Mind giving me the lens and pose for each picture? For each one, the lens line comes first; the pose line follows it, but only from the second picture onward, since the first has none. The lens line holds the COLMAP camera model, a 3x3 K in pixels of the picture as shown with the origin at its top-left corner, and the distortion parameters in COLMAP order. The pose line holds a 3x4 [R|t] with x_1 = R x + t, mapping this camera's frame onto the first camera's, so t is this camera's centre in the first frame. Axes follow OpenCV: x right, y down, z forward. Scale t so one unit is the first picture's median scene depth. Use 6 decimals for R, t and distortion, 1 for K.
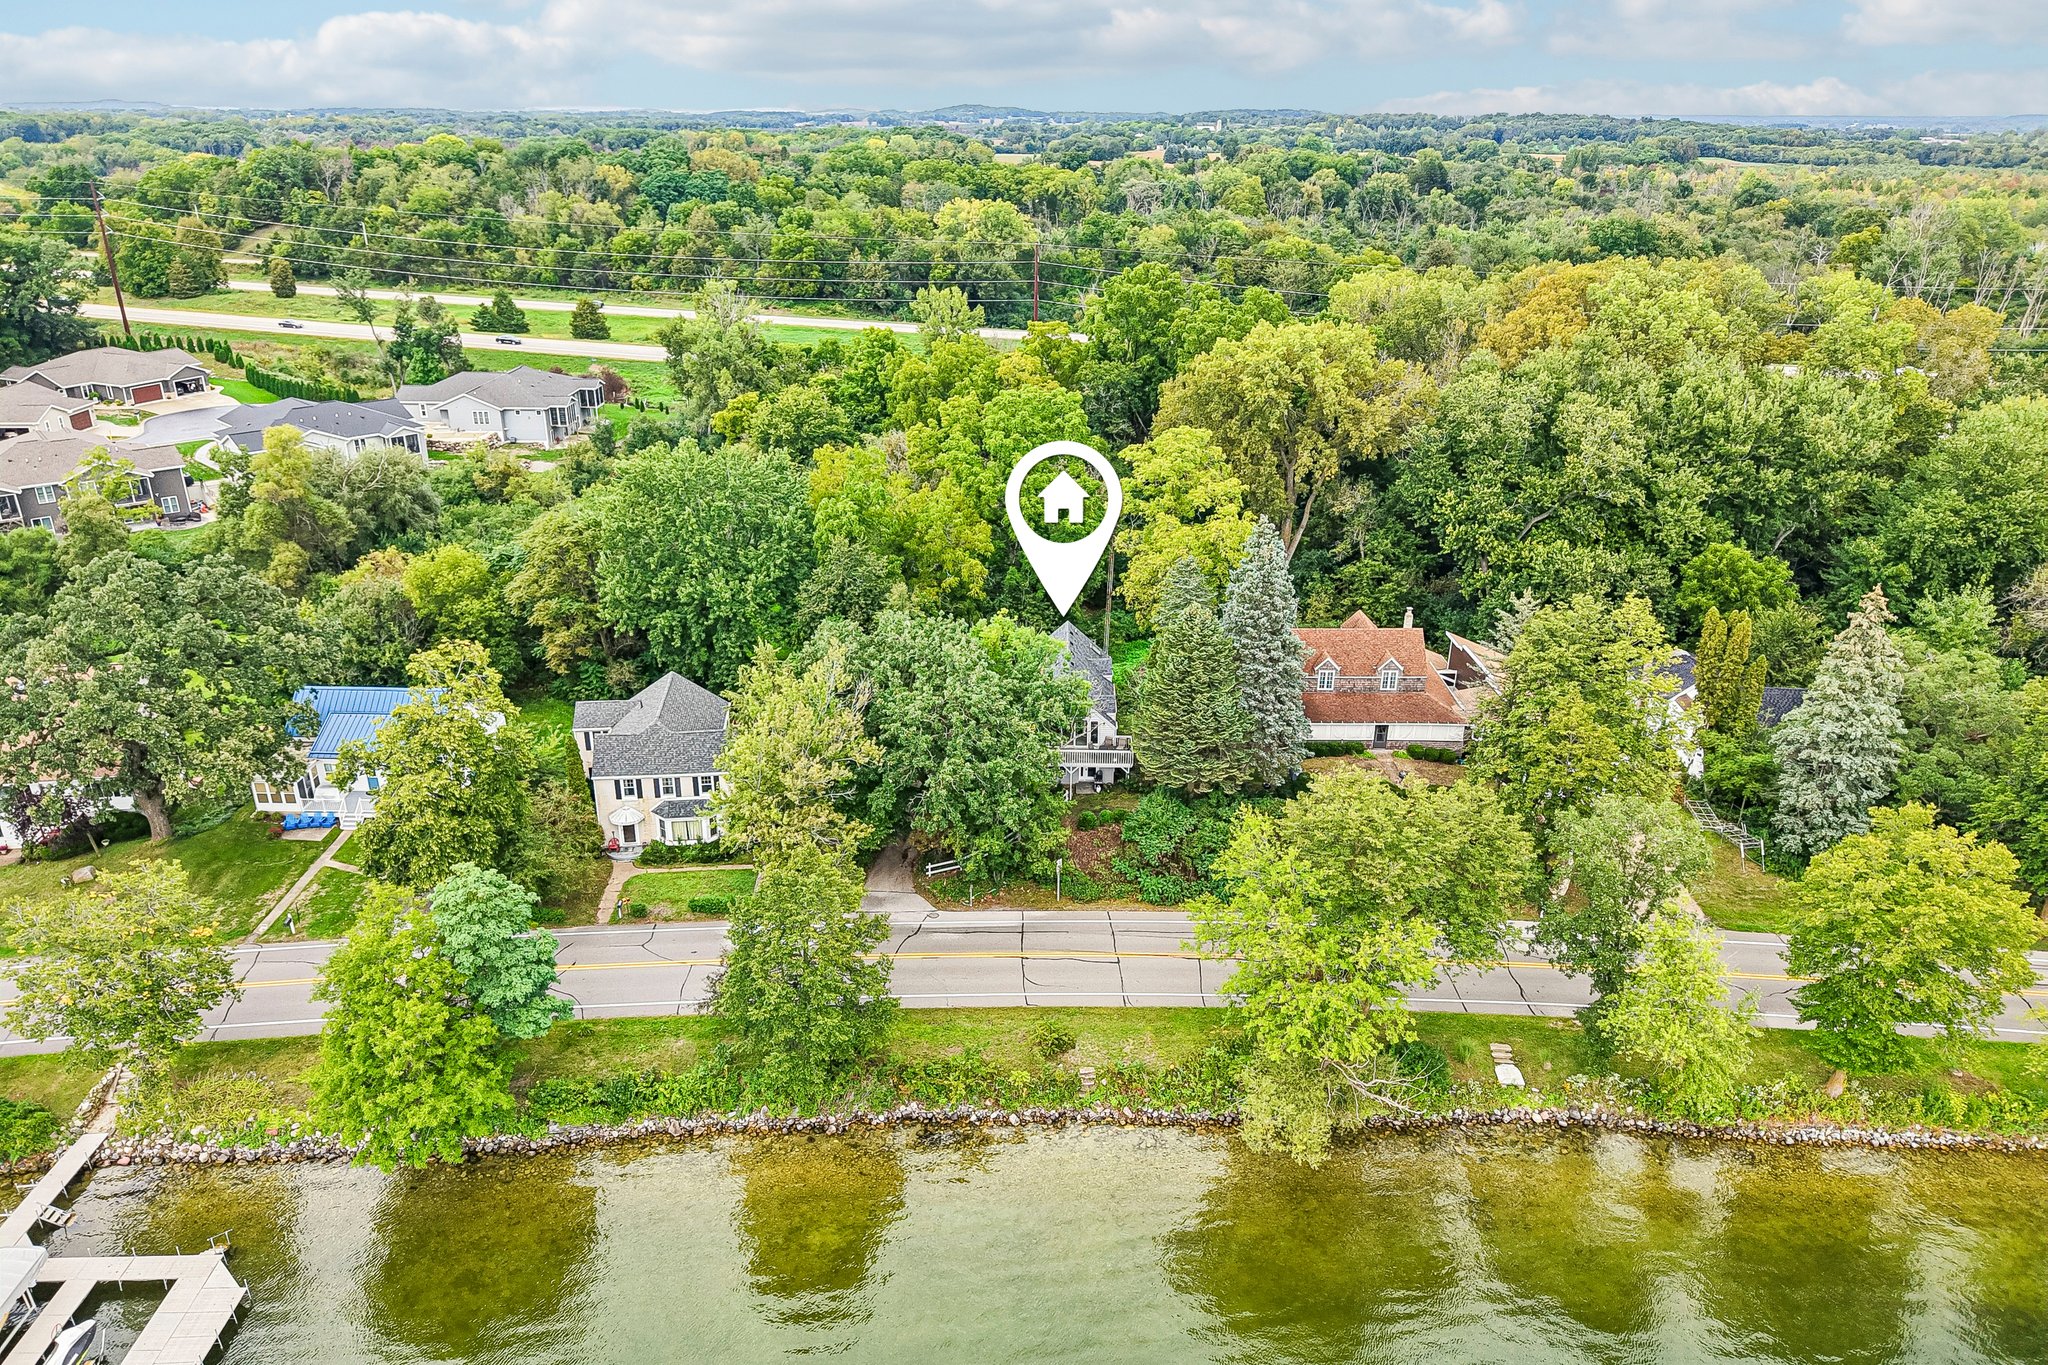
lens RADIAL K [[1377.6, 0, 1013.5], [0, 1377.6, 705.2], [0, 0, 1]] dist [0.009161, -0.003883]
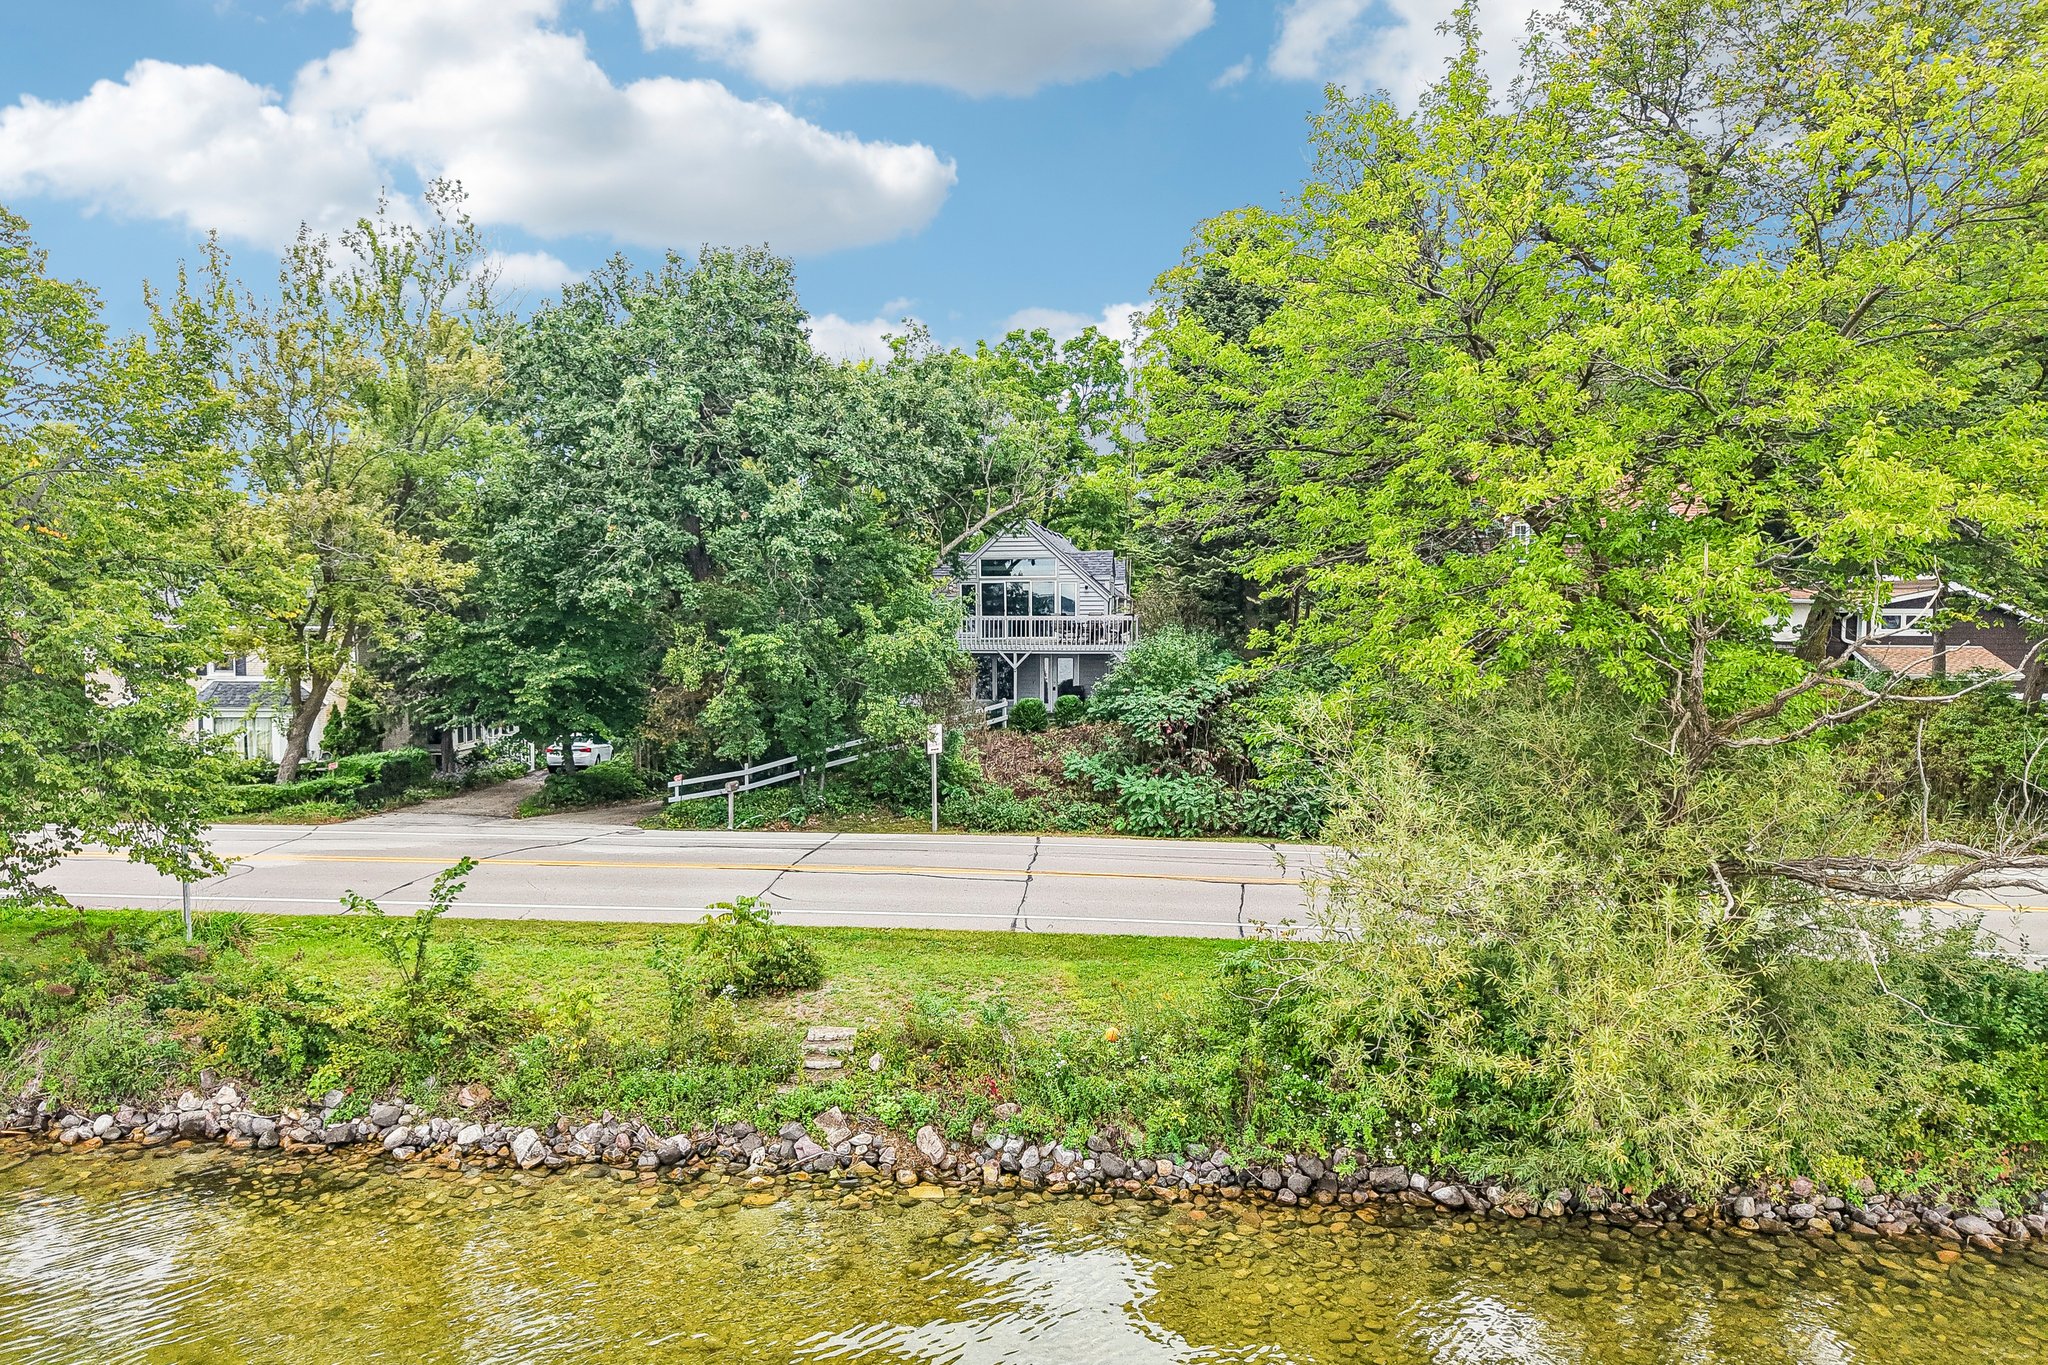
lens RADIAL K [[1377.6, 0, 1013.5], [0, 1377.6, 705.2], [0, 0, 1]] dist [0.009161, -0.003883]
pose [[0.992896, 0.004246, -0.118910, 0.130094], [-0.045201, 0.937904, -0.343936, 0.301889], [0.110066, 0.346868, 0.931433, 0.700173]]
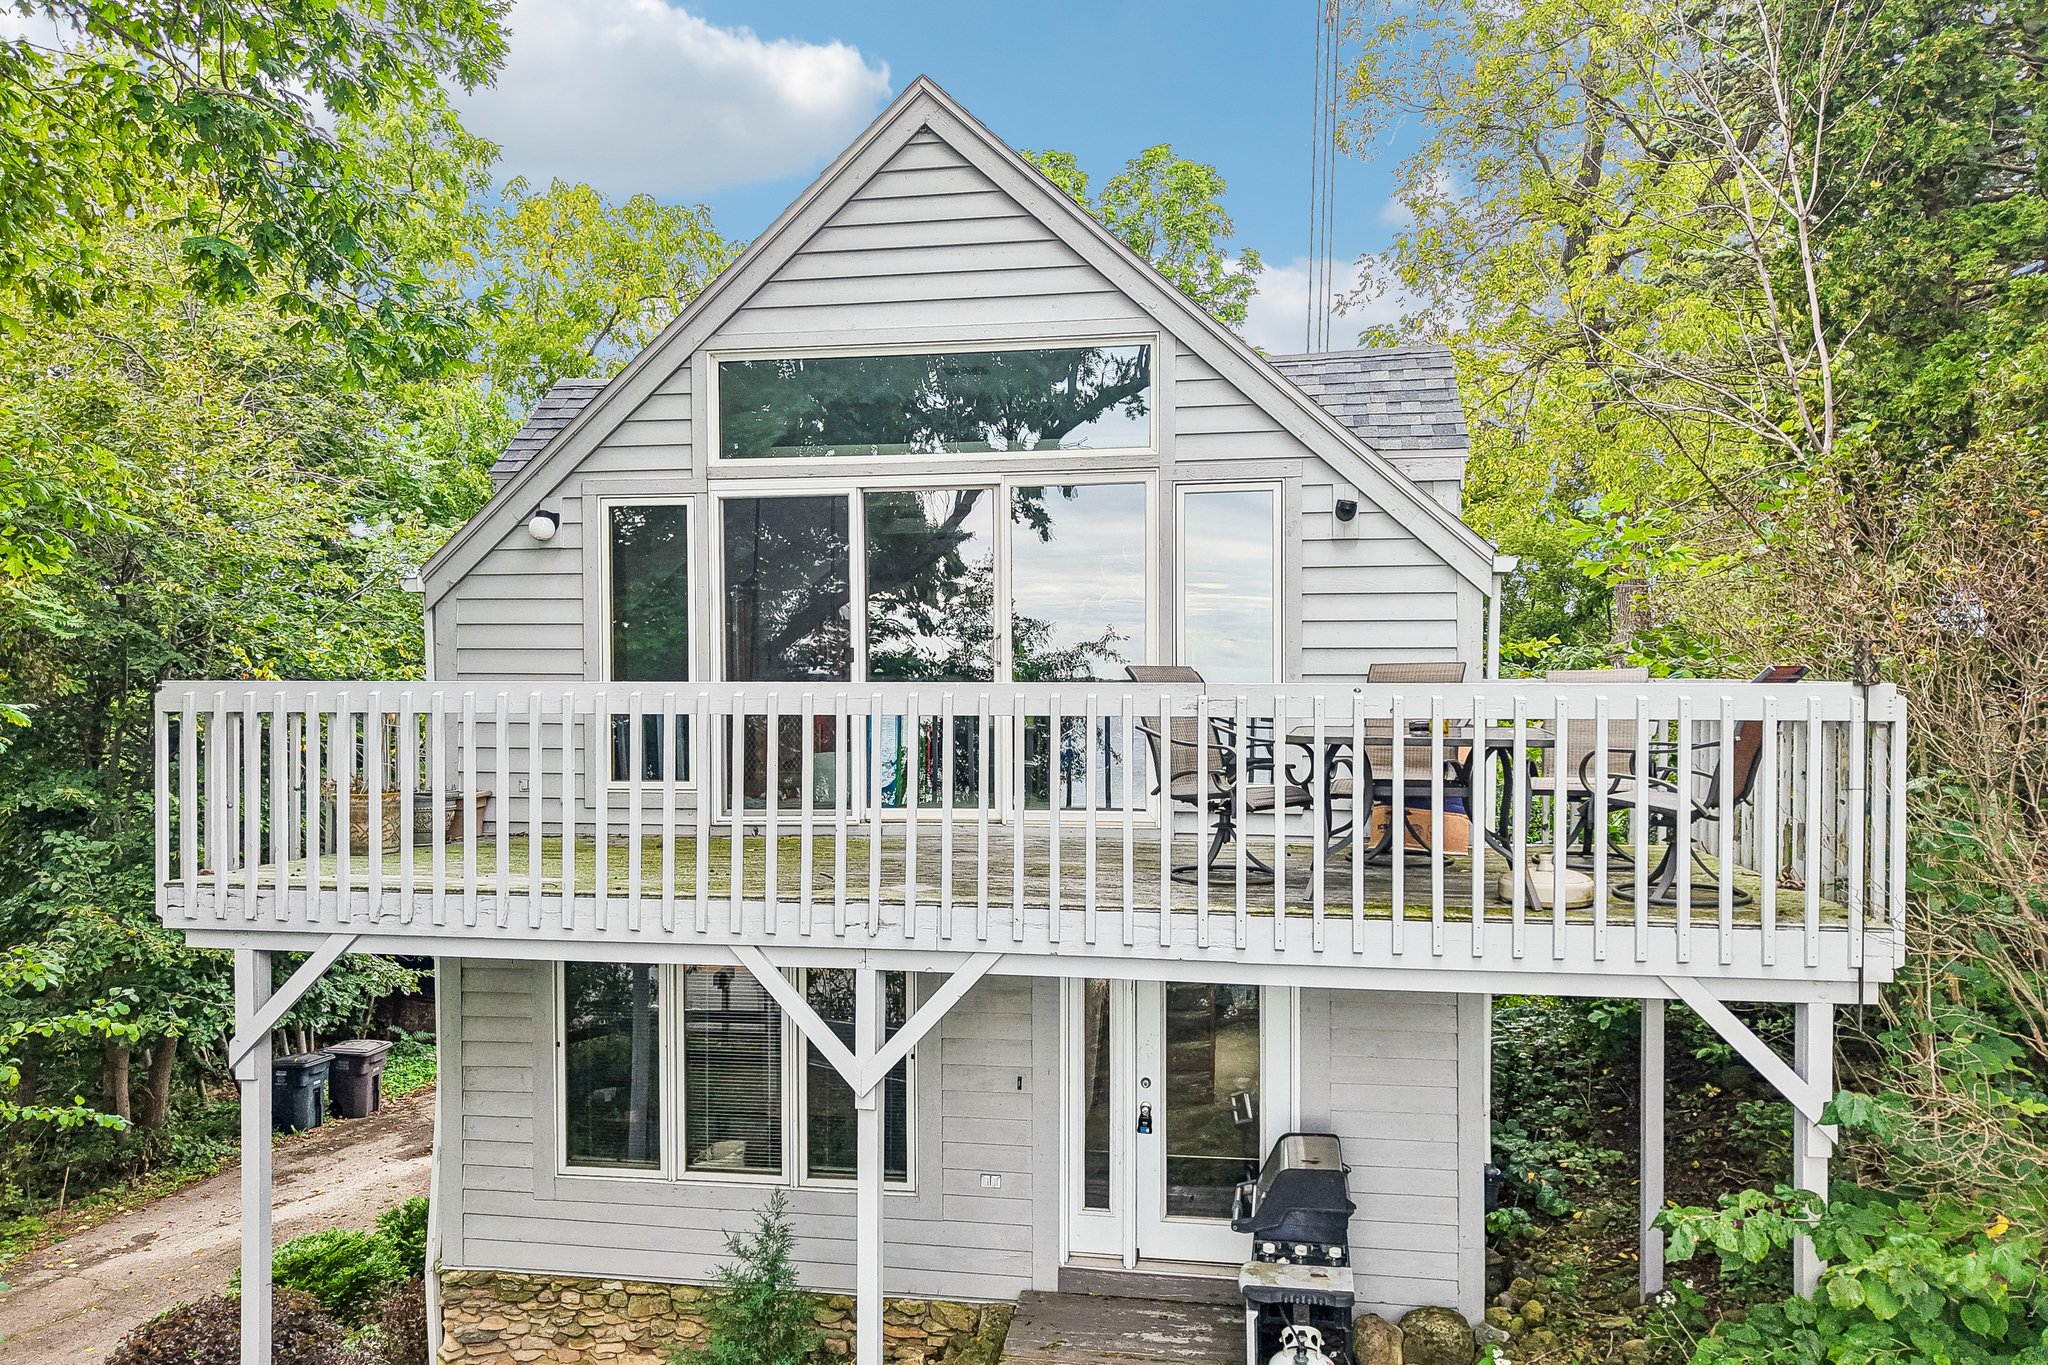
lens RADIAL K [[1416.6, 0, 1029.4], [0, 1416.6, 685.5], [0, 0, 1]] dist [-0.020188, -0.000433]
pose [[0.991450, -0.003380, -0.130447, 0.075554], [-0.049405, 0.915524, -0.399217, 0.077182], [0.120777, 0.402248, 0.907529, 1.203629]]
